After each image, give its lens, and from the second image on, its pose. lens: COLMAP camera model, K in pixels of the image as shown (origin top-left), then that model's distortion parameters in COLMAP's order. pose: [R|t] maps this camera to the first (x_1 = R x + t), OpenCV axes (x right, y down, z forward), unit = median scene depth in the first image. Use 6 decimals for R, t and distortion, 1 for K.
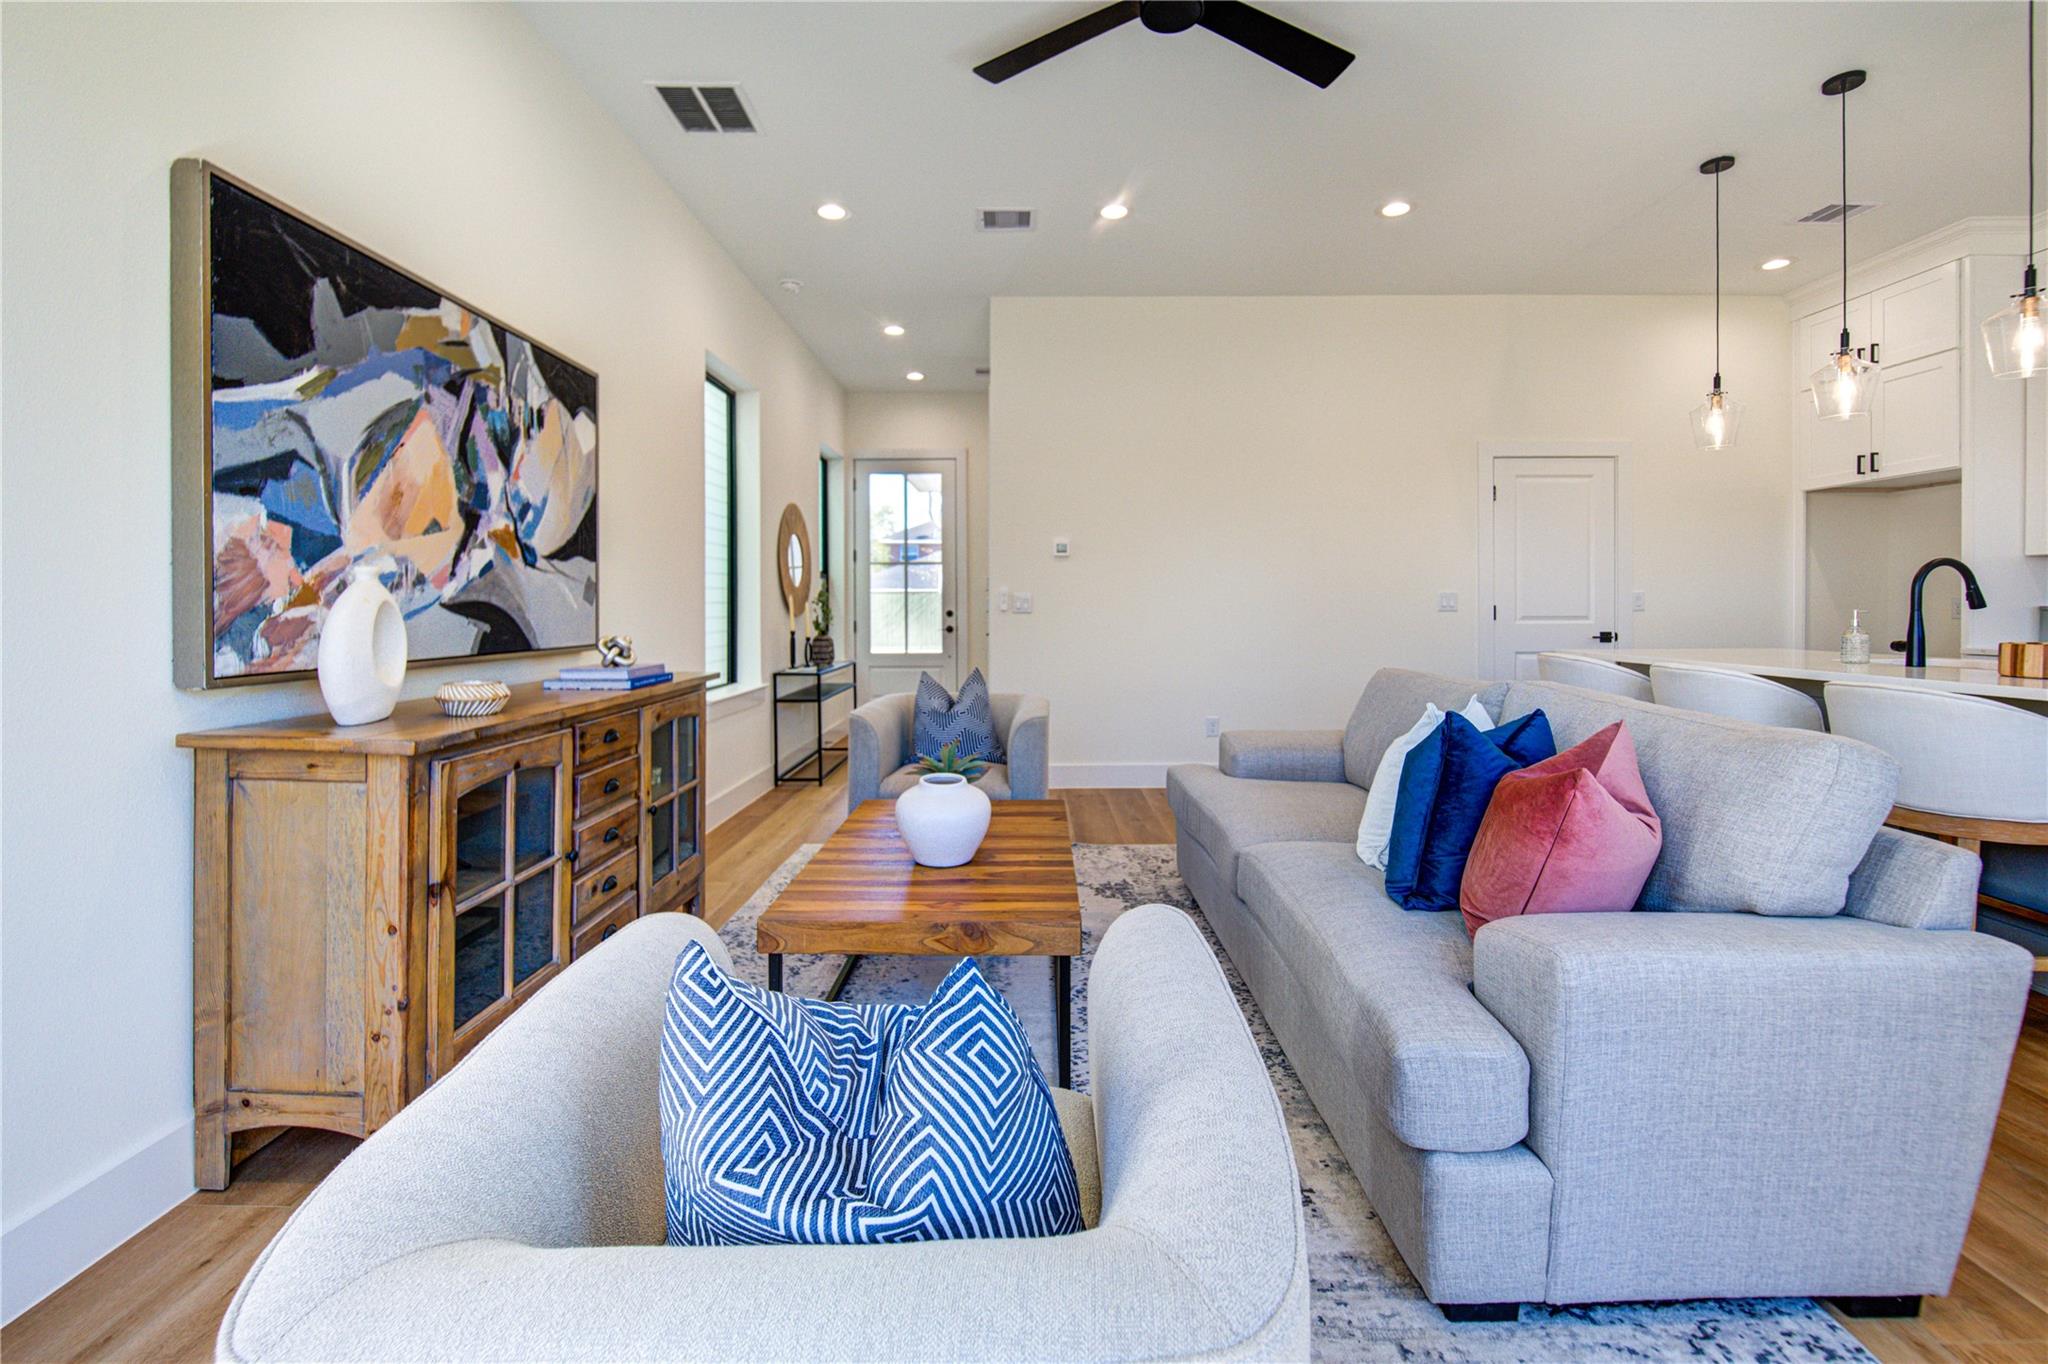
lens RADIAL K [[862.2, 0, 1027.7], [0, 862.2, 609.5], [0, 0, 1]] dist [-0.001392, -0.000606]
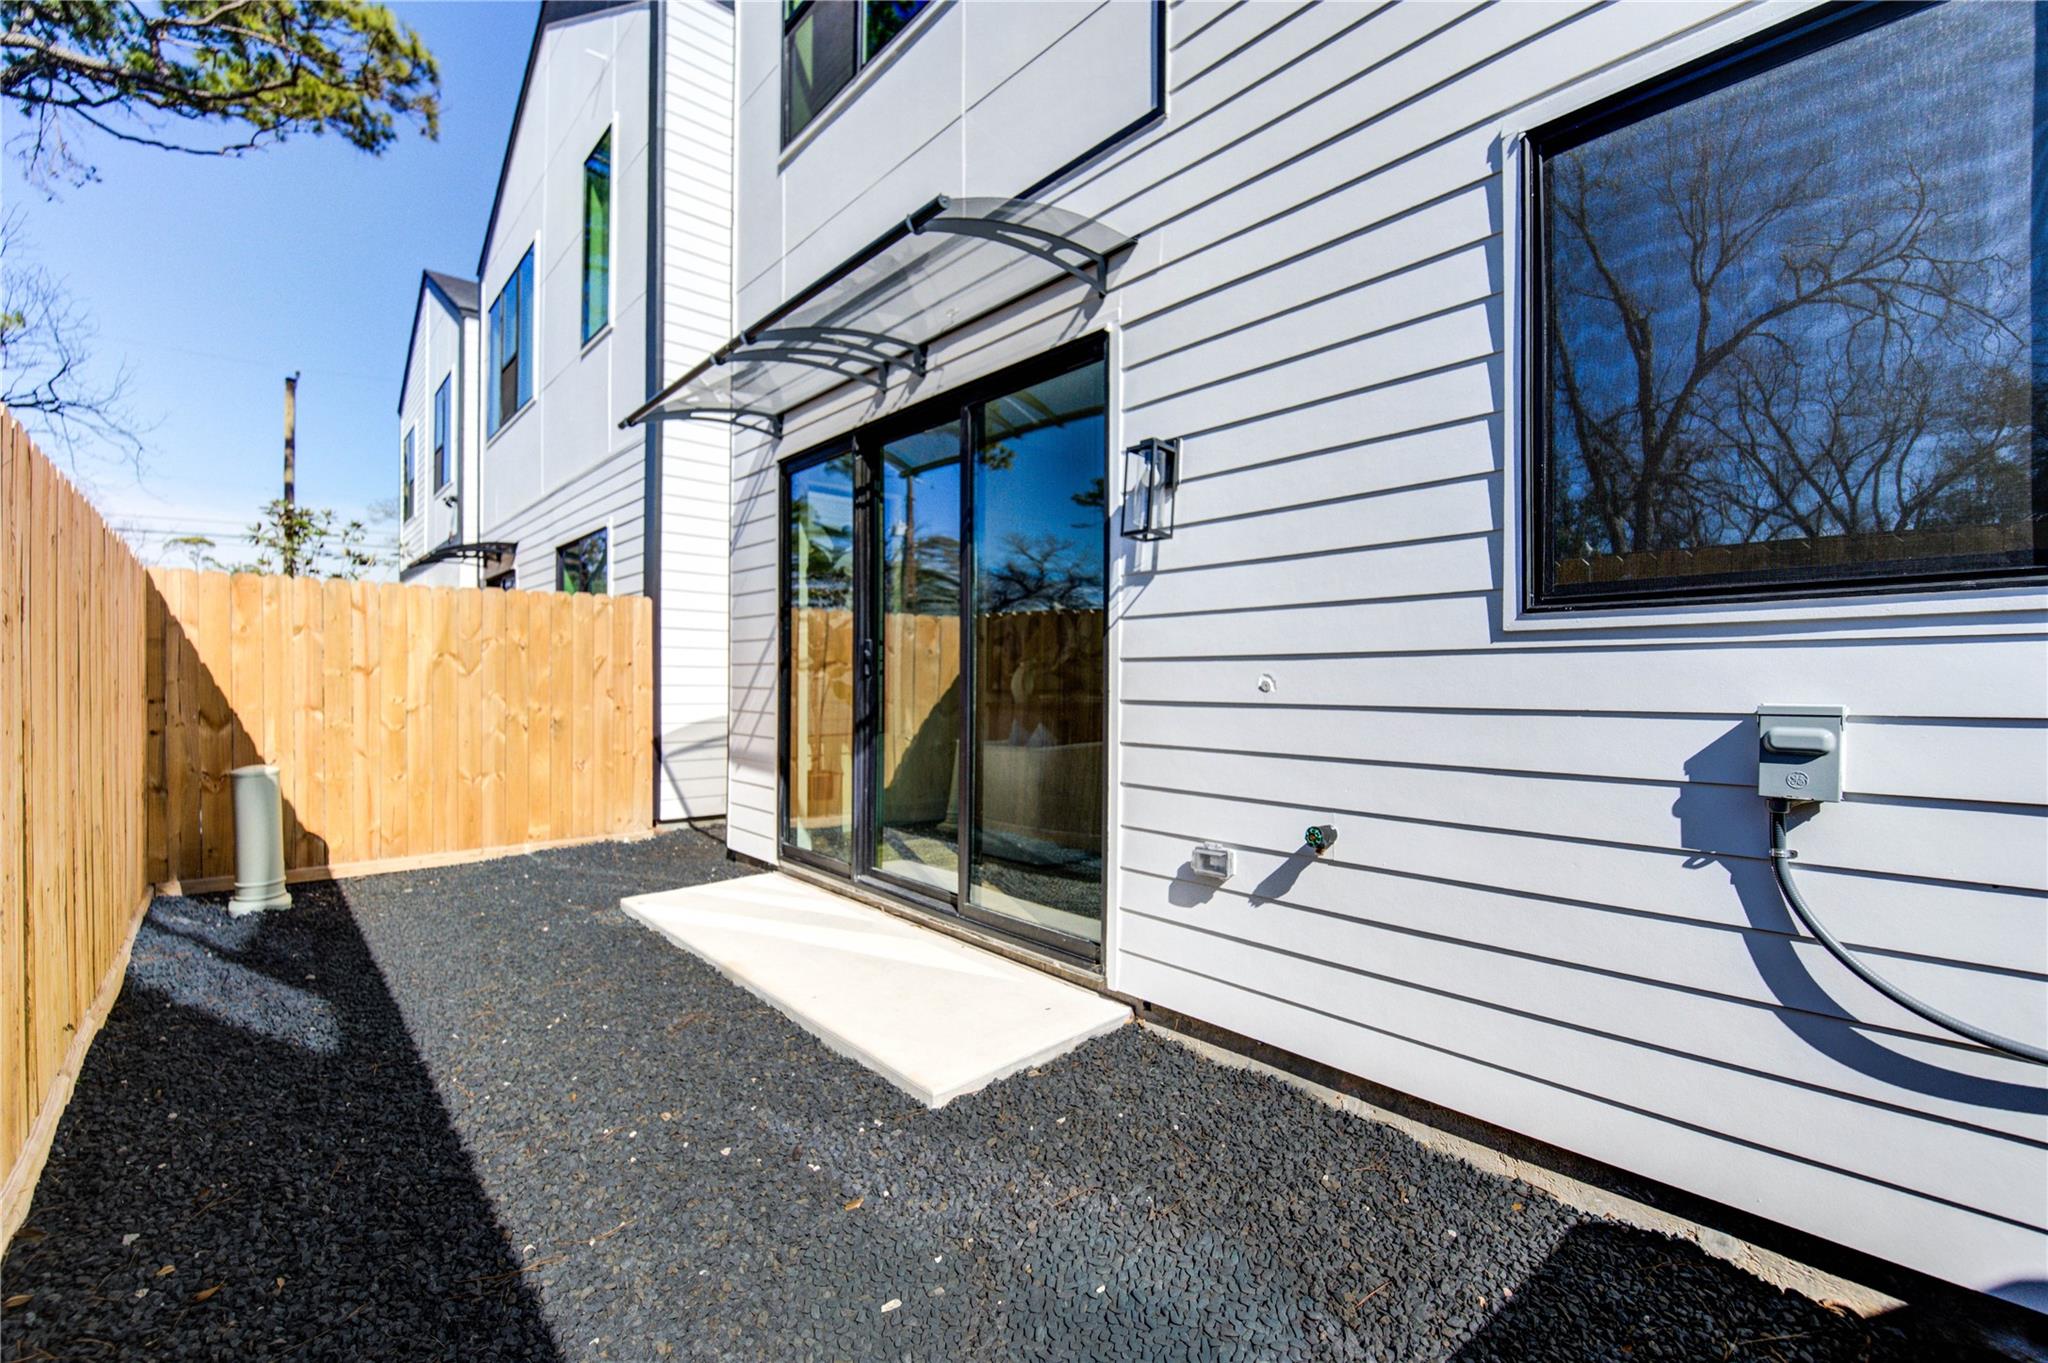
lens RADIAL K [[877.7, 0, 1024.0], [0, 877.7, 681.5], [0, 0, 1]] dist [-0.000796, -0.000104]
pose [[0.664445, 0.006582, -0.747308, 1.618164], [-0.007673, 0.999969, 0.001985, 0.020593], [0.747298, 0.004415, 0.664475, -1.185692]]
